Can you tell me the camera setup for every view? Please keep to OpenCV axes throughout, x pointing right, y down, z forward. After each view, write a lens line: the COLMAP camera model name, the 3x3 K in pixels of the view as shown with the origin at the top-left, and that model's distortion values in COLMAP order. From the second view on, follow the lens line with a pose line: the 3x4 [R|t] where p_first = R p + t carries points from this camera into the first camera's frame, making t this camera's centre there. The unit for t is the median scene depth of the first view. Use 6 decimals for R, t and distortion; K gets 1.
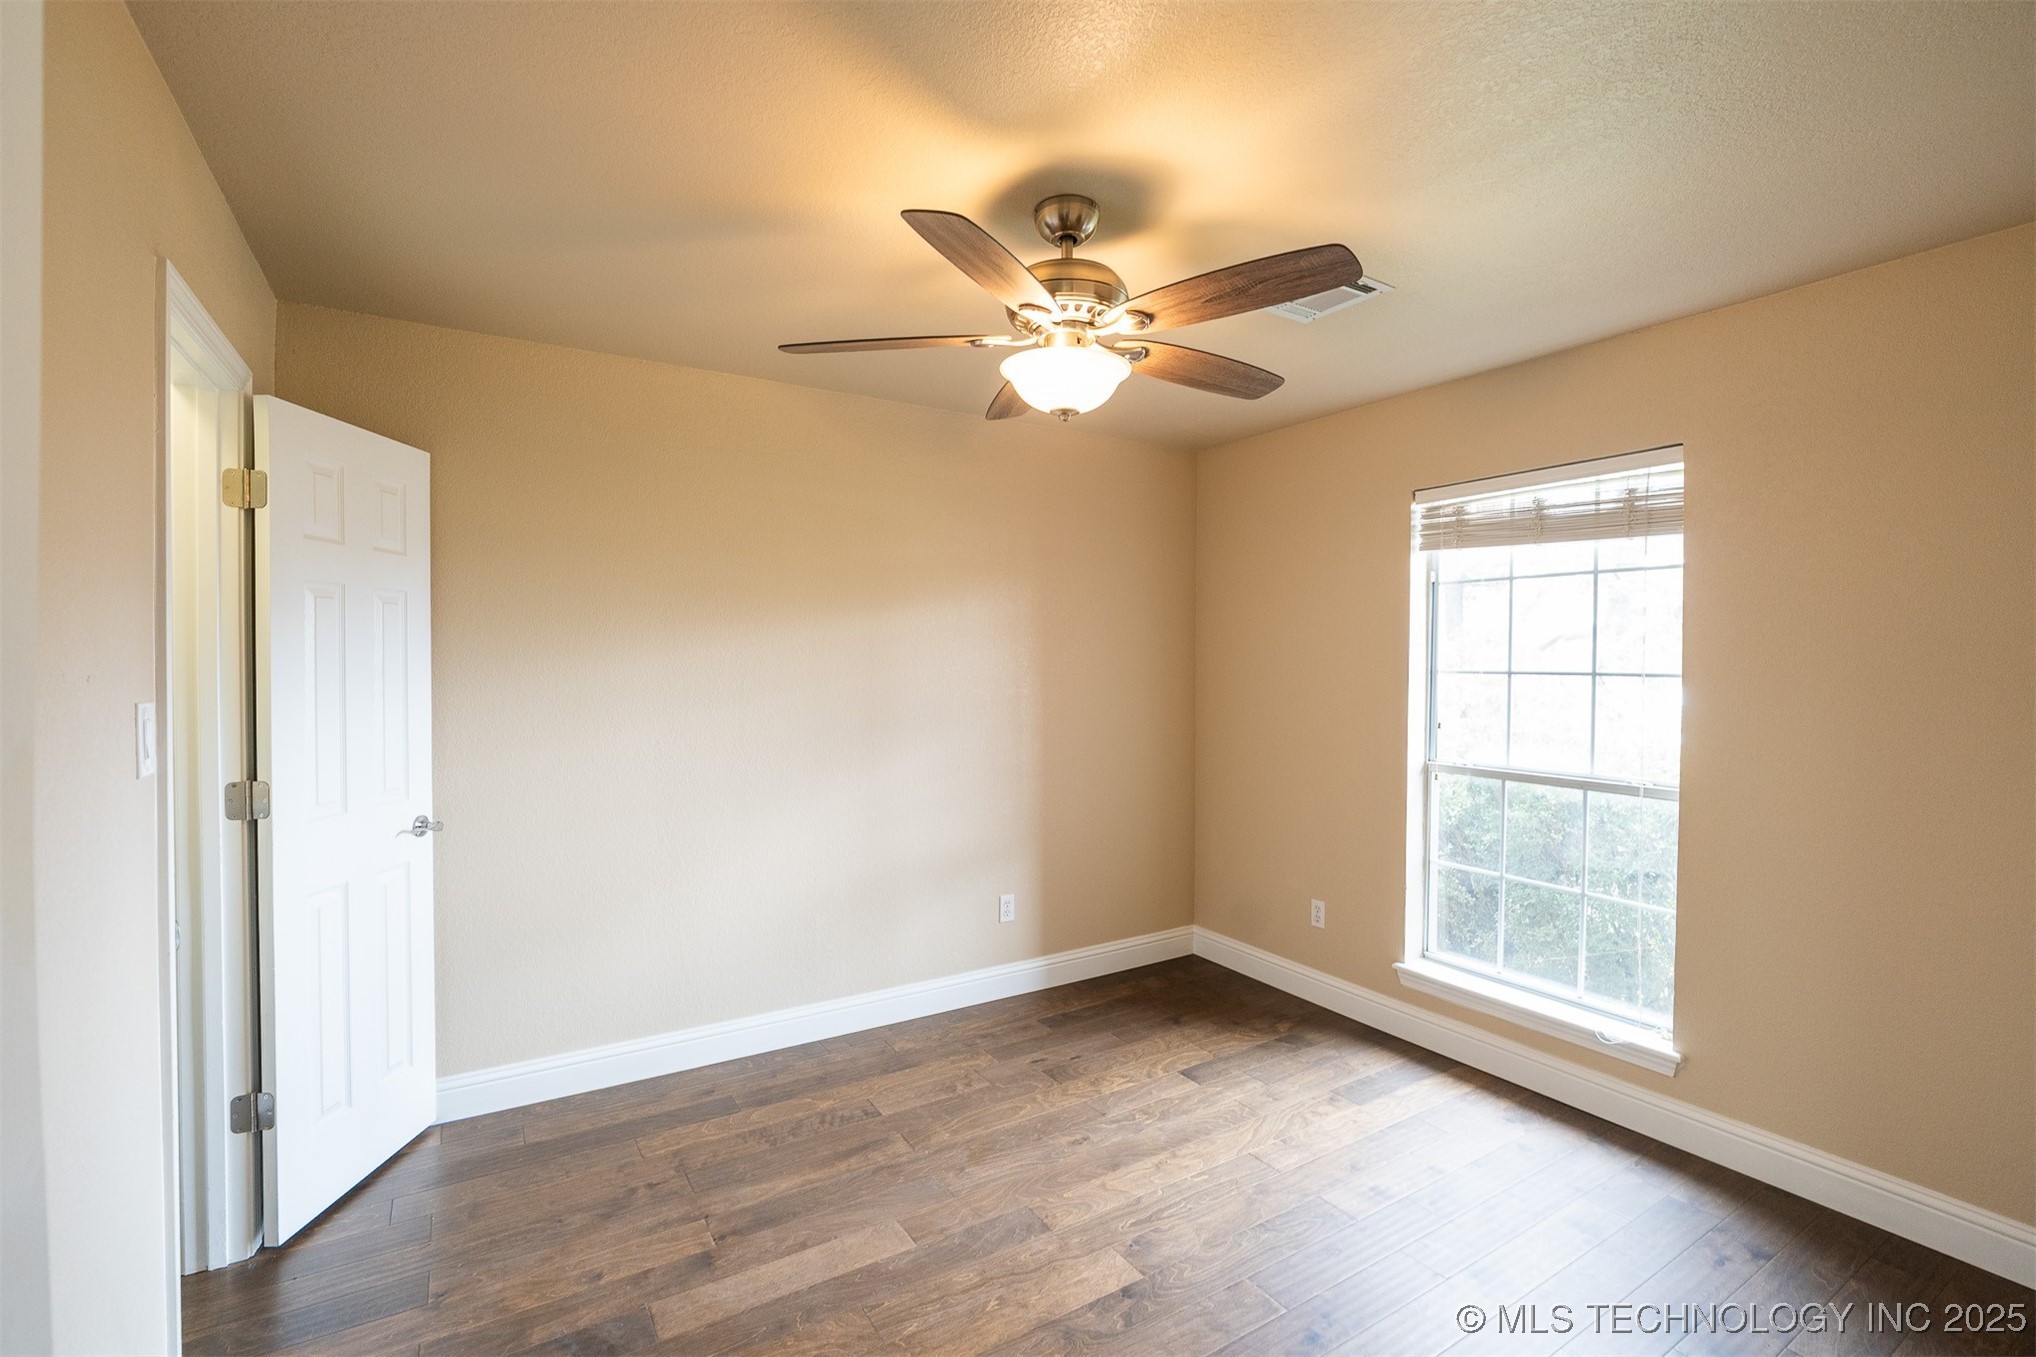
lens RADIAL K [[909.6, 0, 1018.0], [0, 909.6, 678.5], [0, 0, 1]] dist [-0.011390, 0.000183]
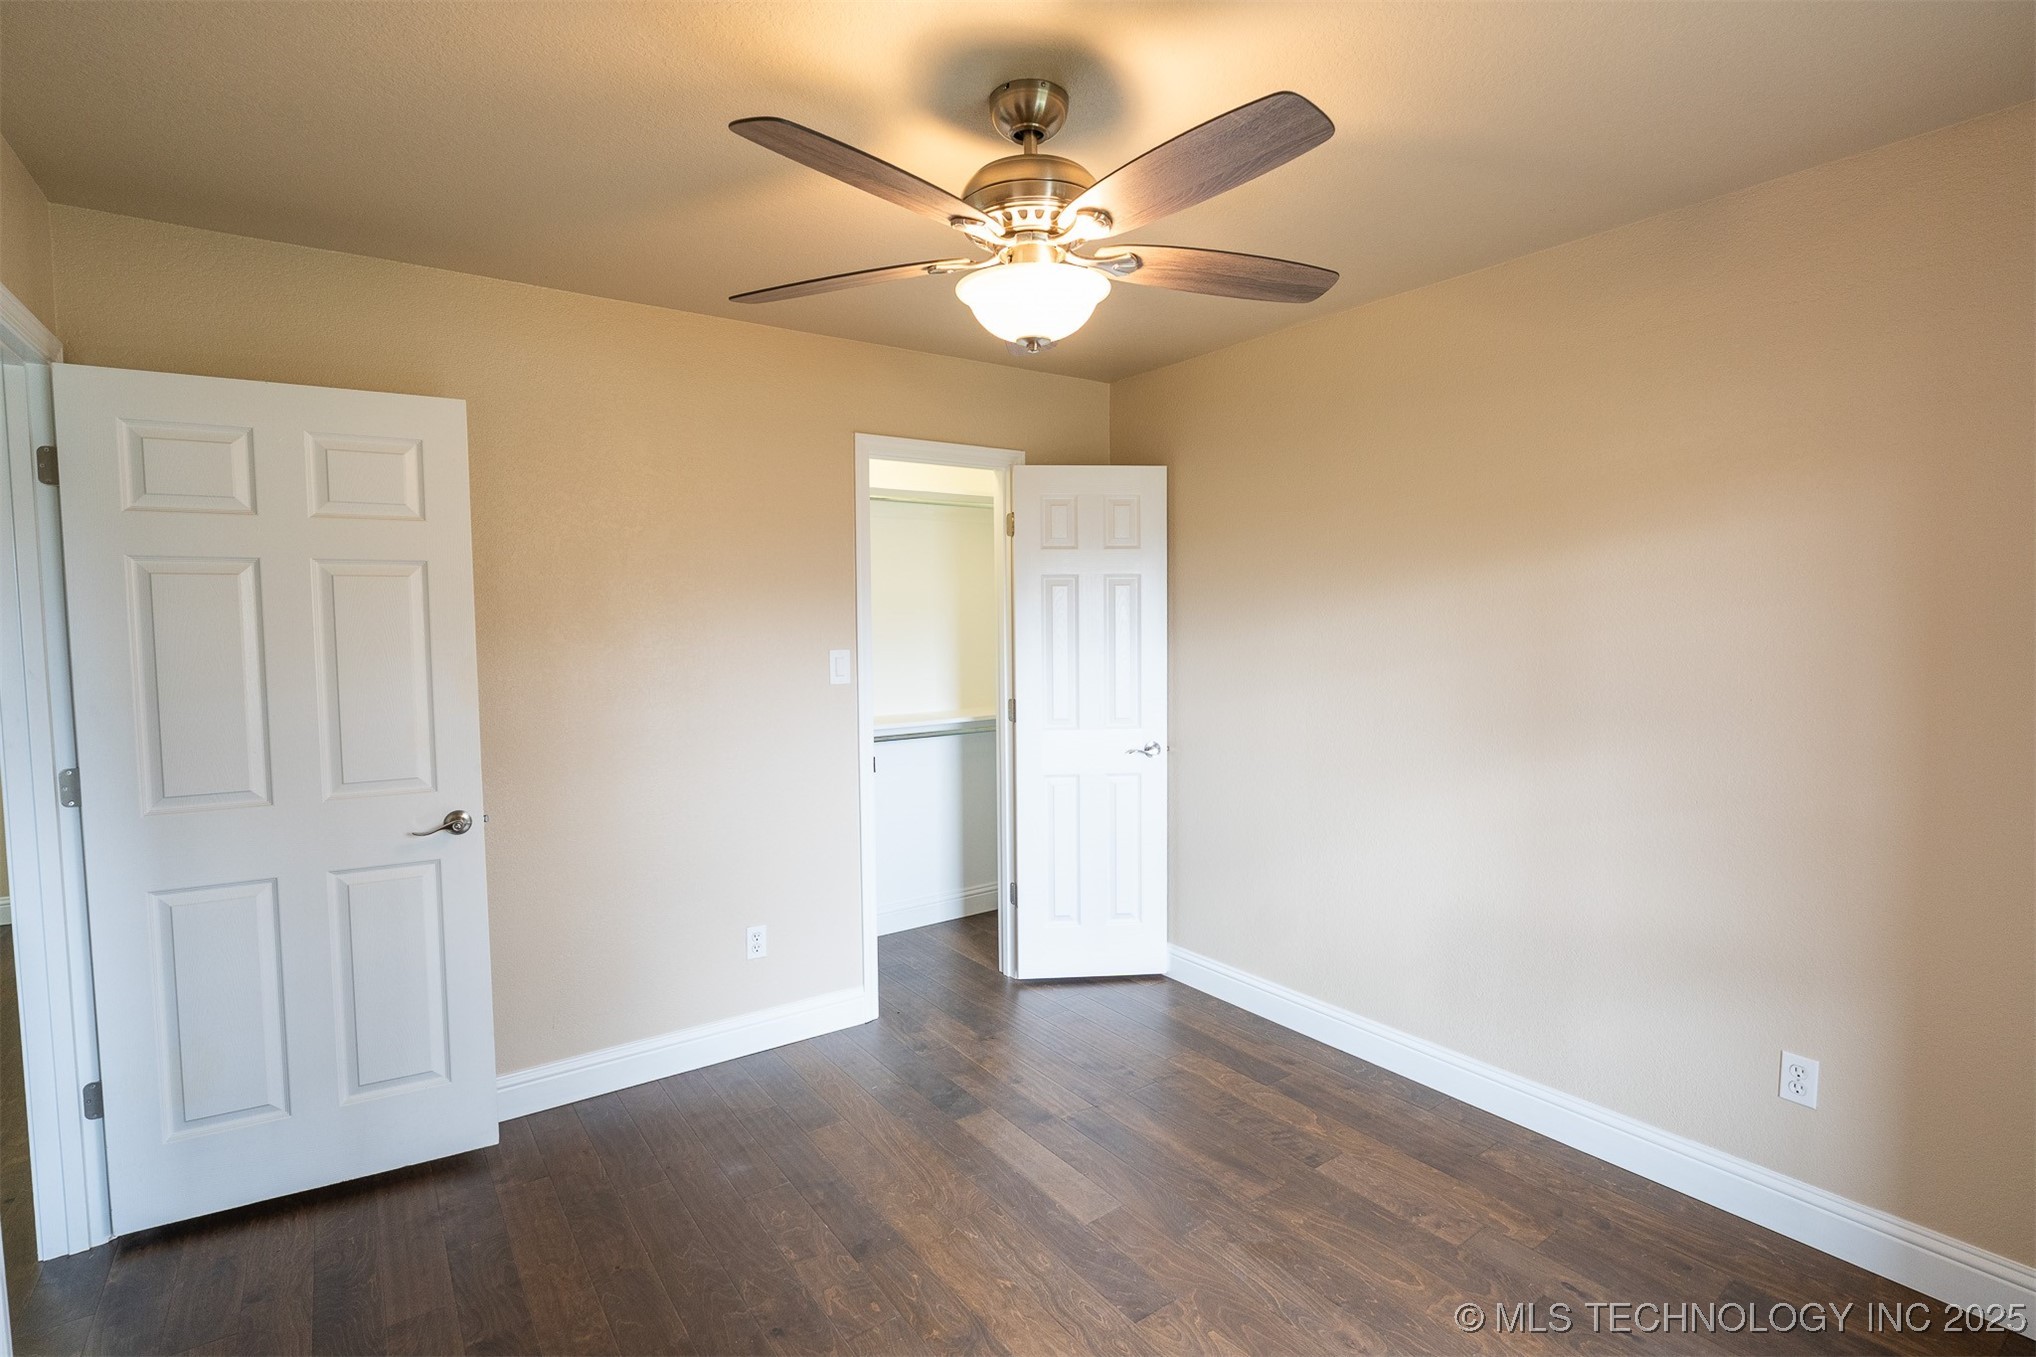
lens RADIAL K [[956.9, 0, 1018.0], [0, 956.9, 678.5], [0, 0, 1]] dist [-0.002836, -0.000399]
pose [[0.067633, 0.058996, -0.995964, 0.701380], [-0.010602, 0.998236, 0.058410, -0.021724], [0.997654, 0.006609, 0.068140, 0.674078]]
